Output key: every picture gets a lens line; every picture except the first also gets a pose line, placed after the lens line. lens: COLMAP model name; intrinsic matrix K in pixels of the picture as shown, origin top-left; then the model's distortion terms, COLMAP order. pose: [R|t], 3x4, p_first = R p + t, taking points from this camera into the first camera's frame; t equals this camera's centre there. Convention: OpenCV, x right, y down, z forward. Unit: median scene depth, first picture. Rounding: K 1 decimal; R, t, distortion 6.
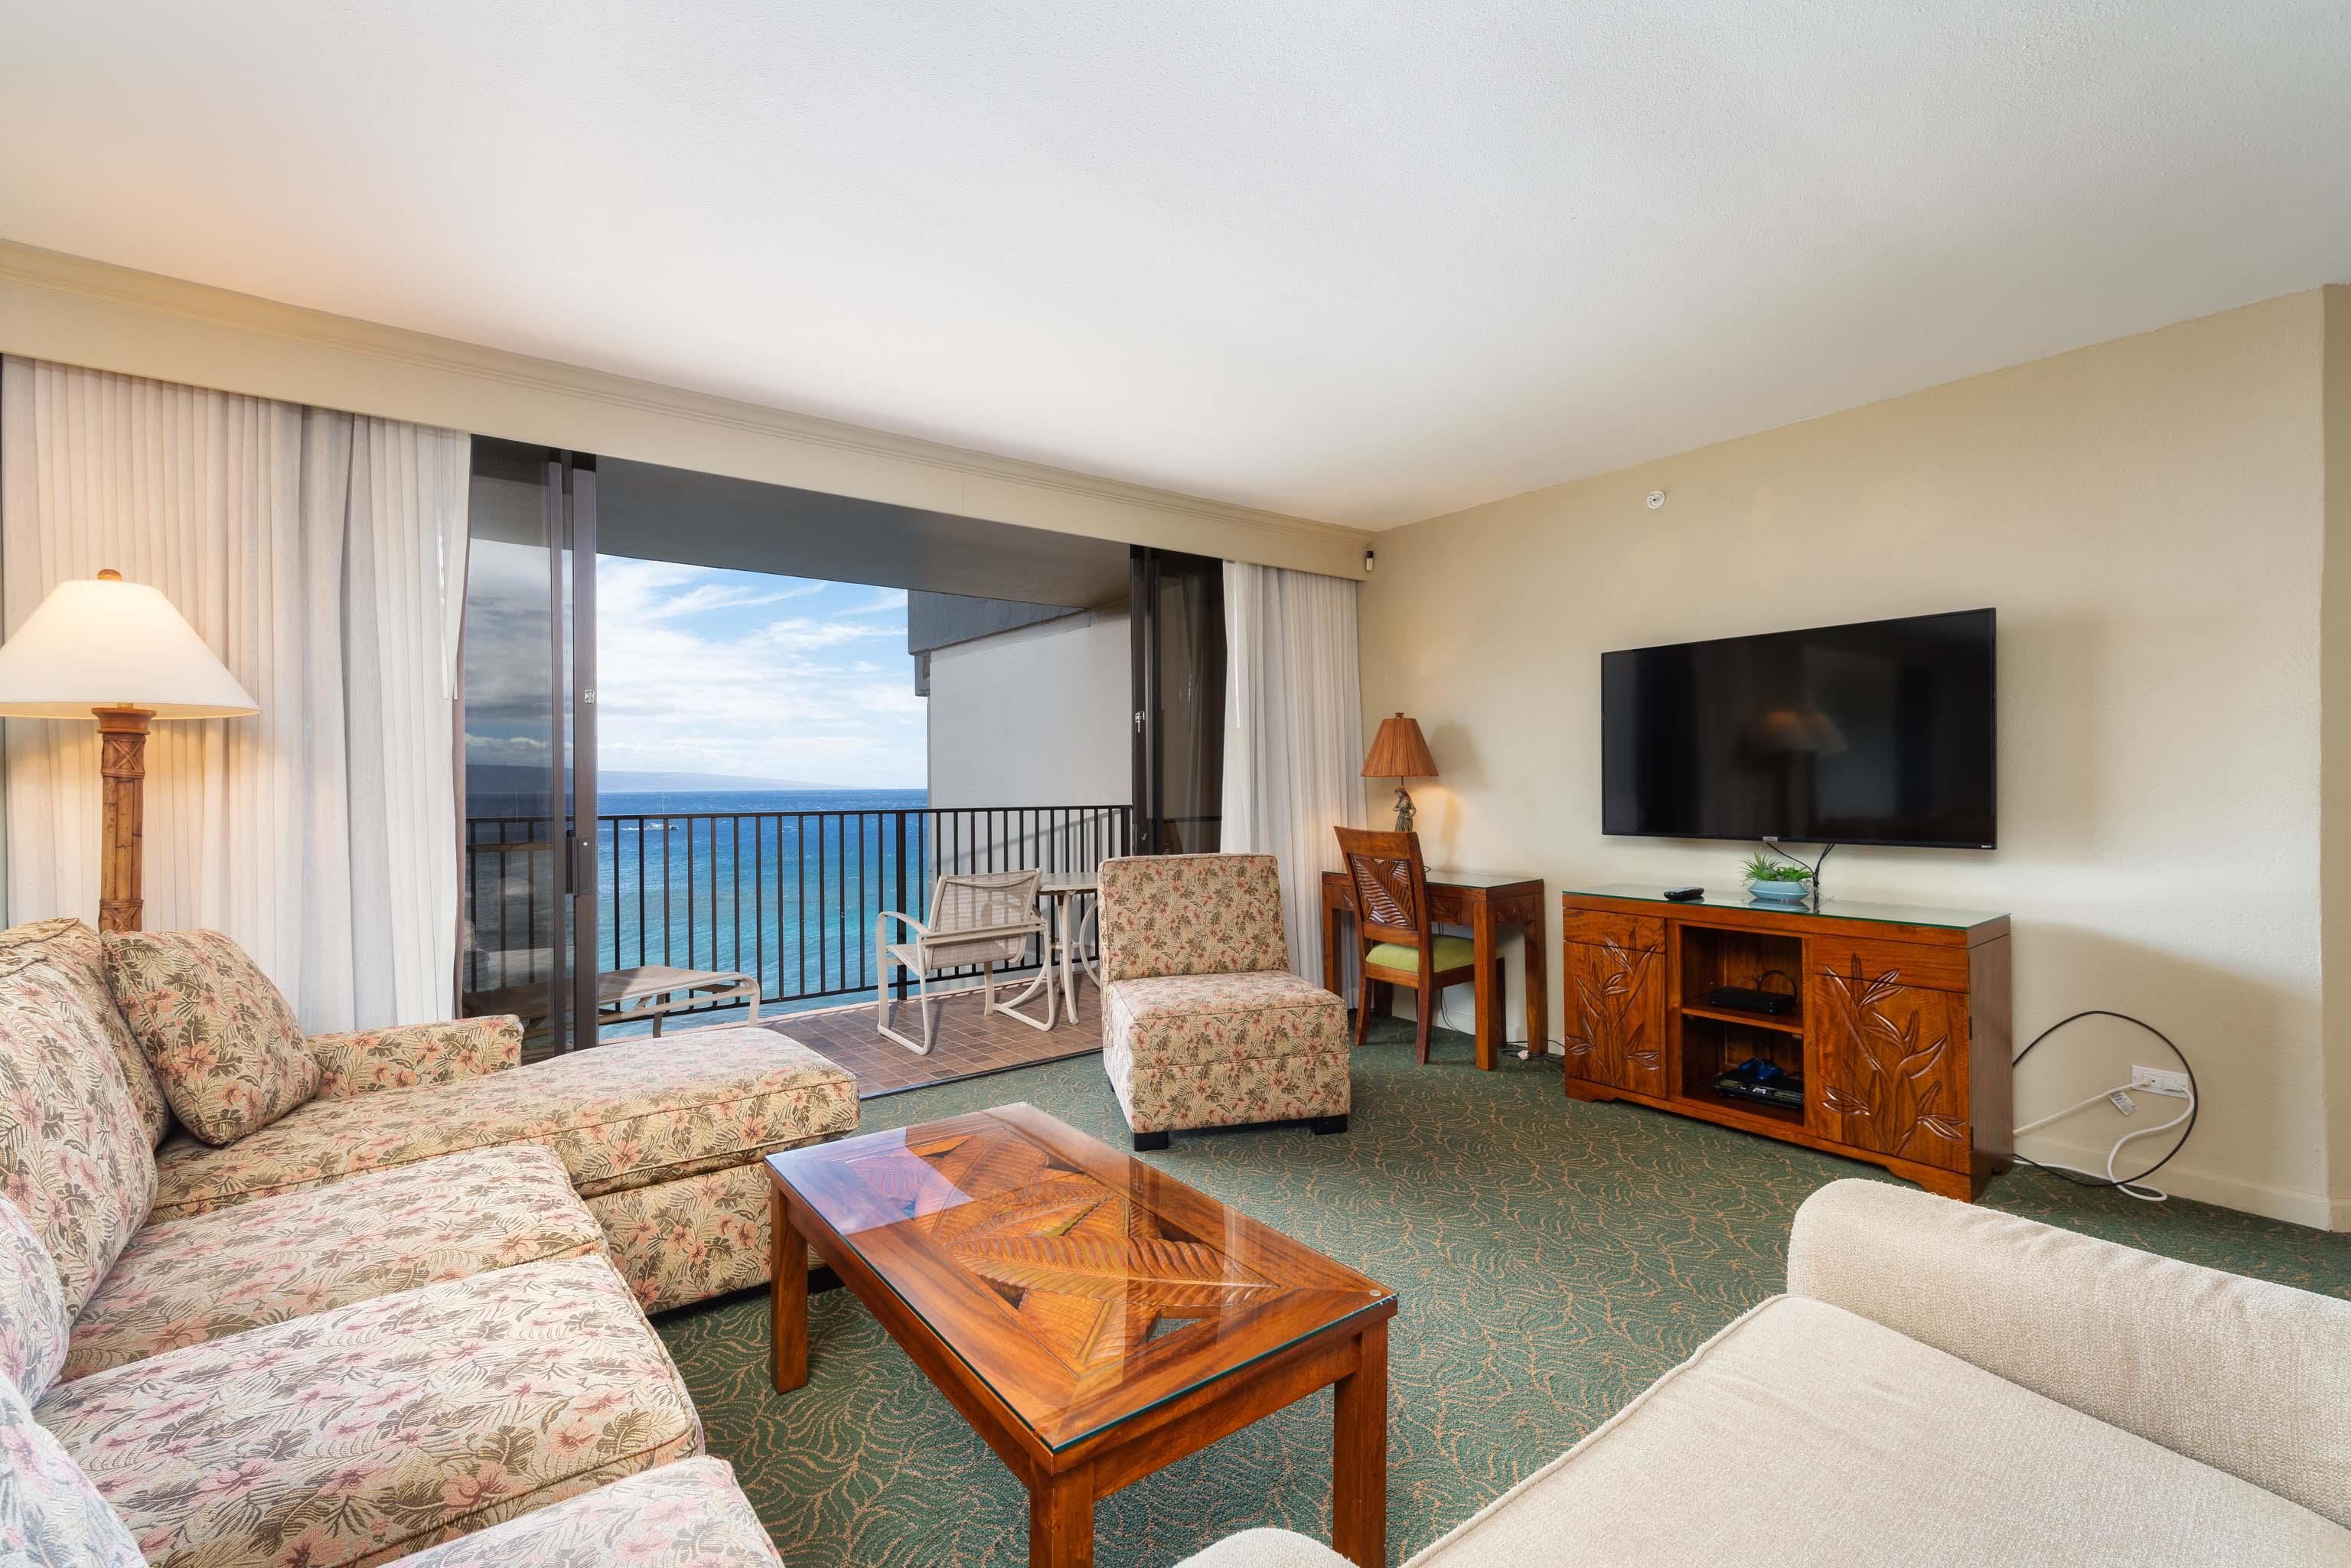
lens RADIAL K [[1008.4, 0, 1175.5], [0, 1008.4, 784.0], [0, 0, 1]] dist [-0.000658, 0.000153]
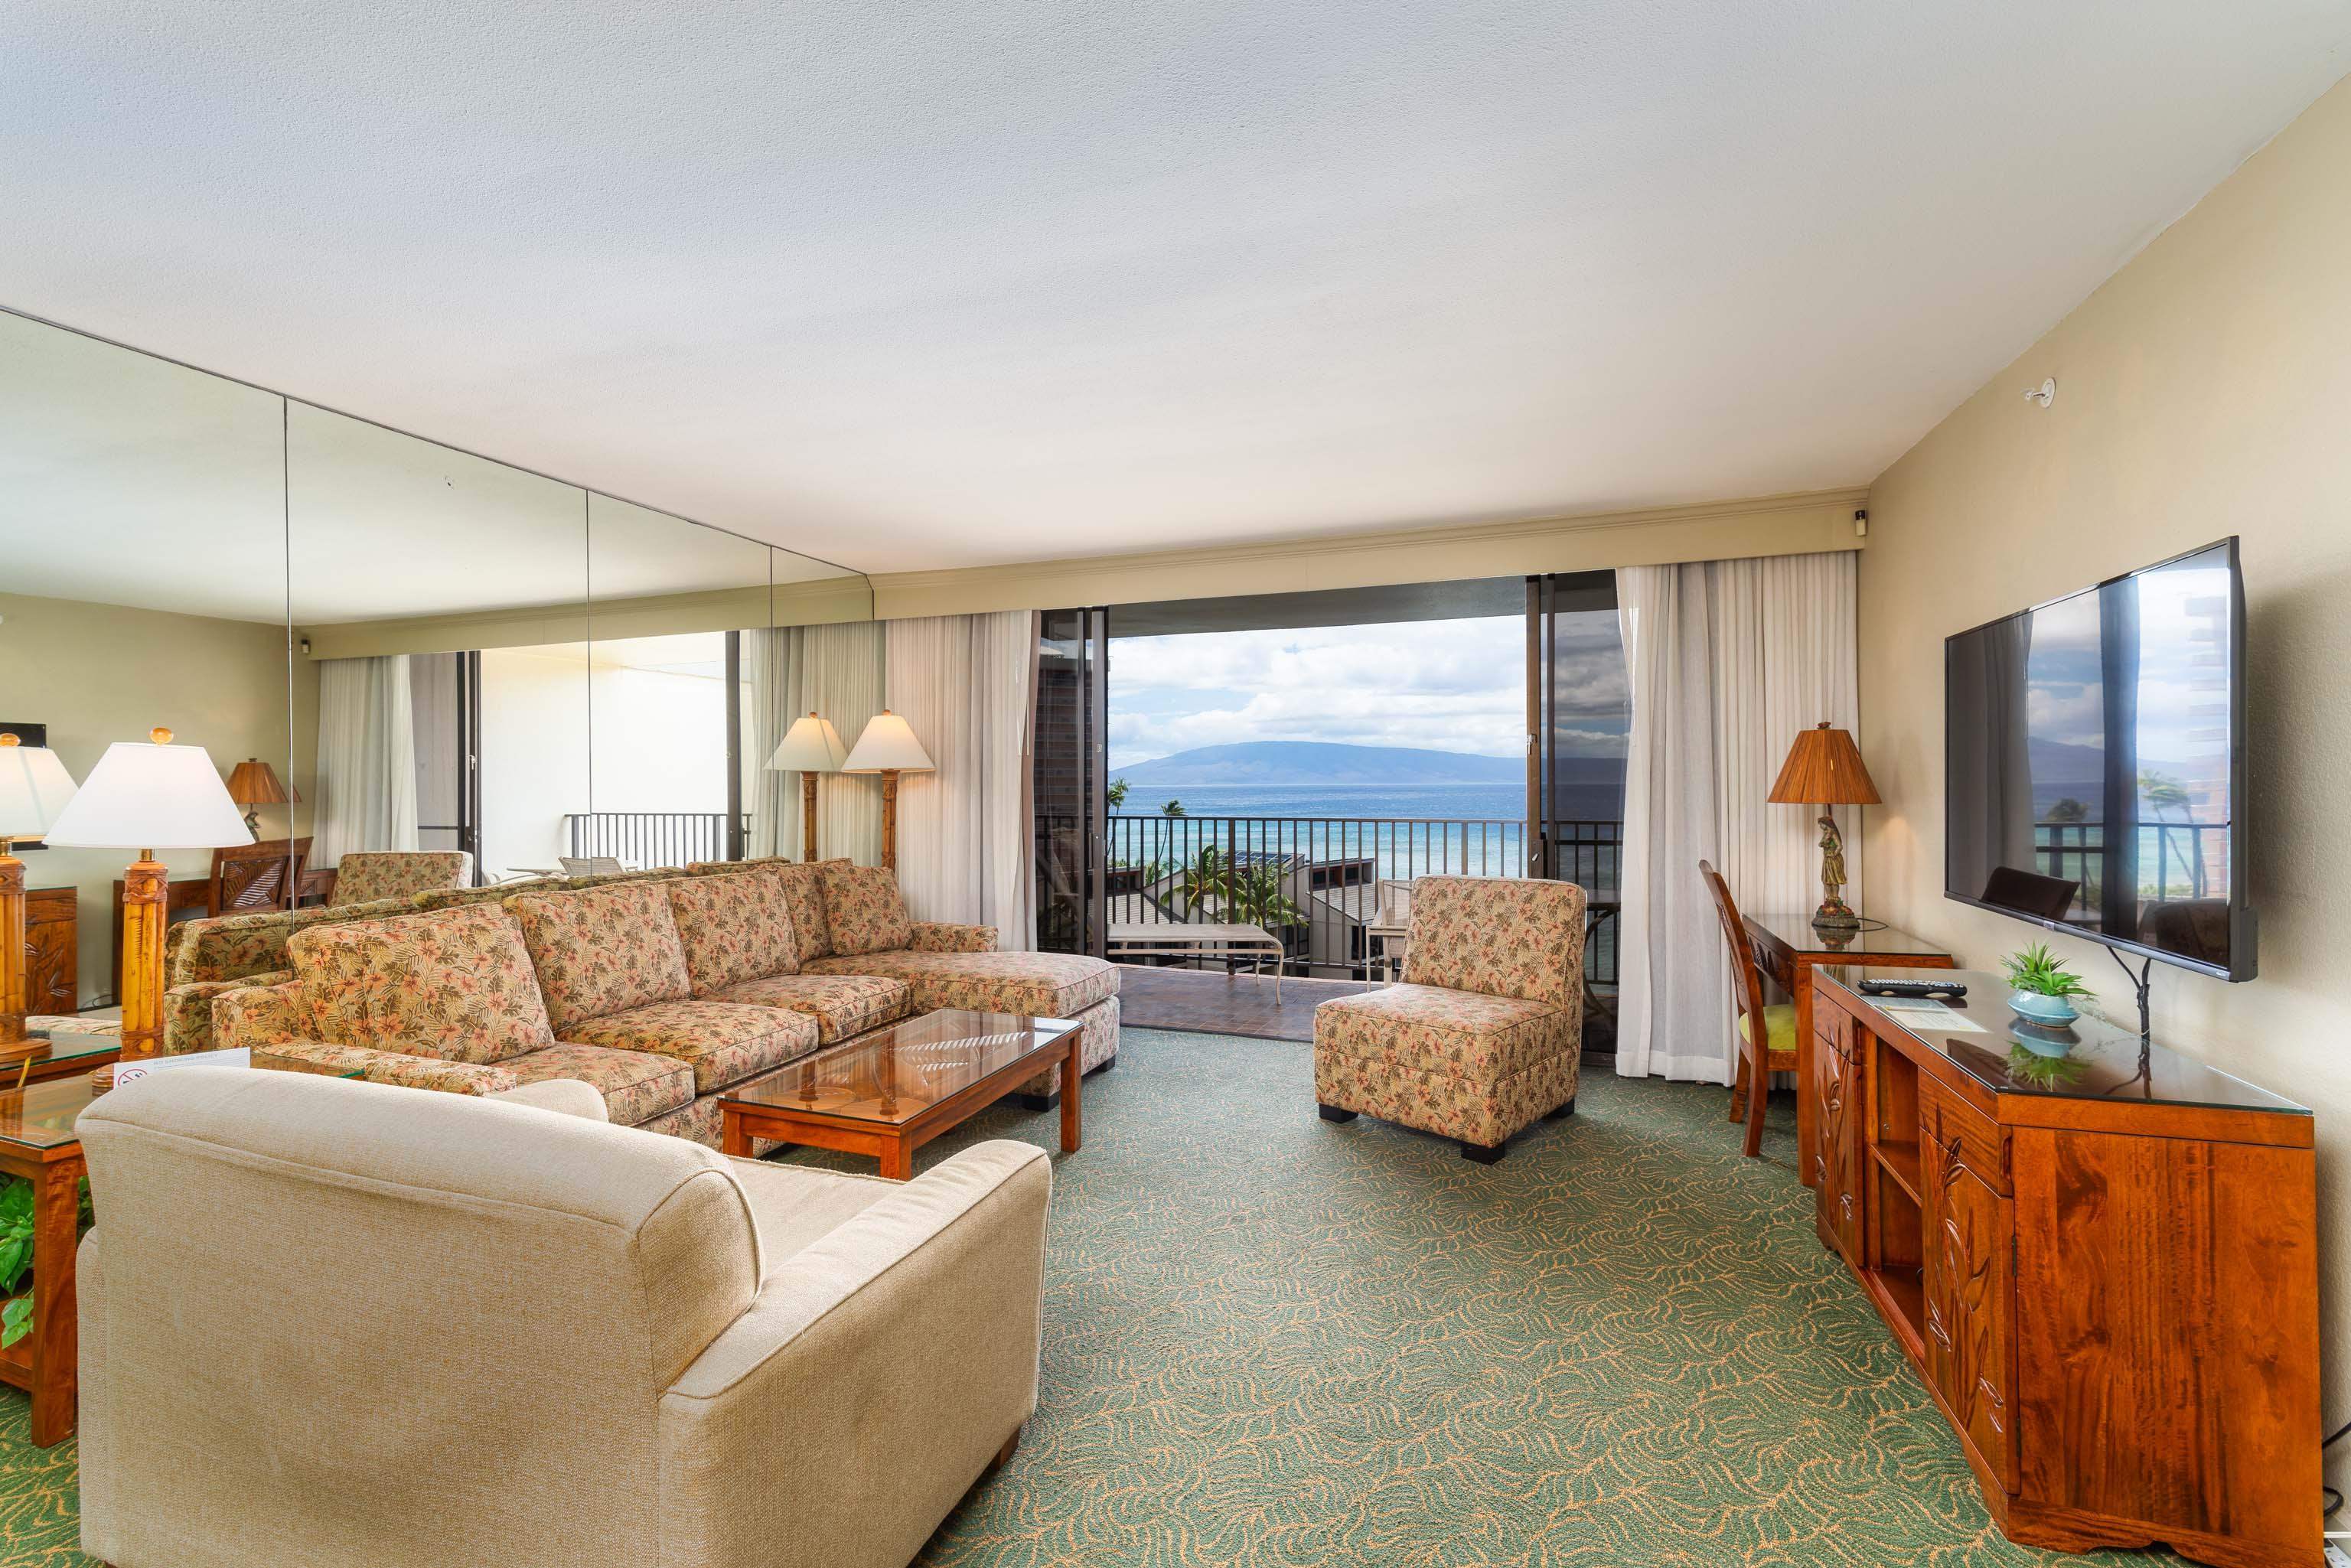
lens RADIAL K [[1008.4, 0, 1175.5], [0, 1008.4, 784.0], [0, 0, 1]] dist [-0.000658, 0.000153]
pose [[0.541958, 0.005285, -0.840389, 0.769963], [0.001755, 0.999971, 0.007420, -0.036807], [0.840404, -0.005496, 0.541933, 0.182943]]
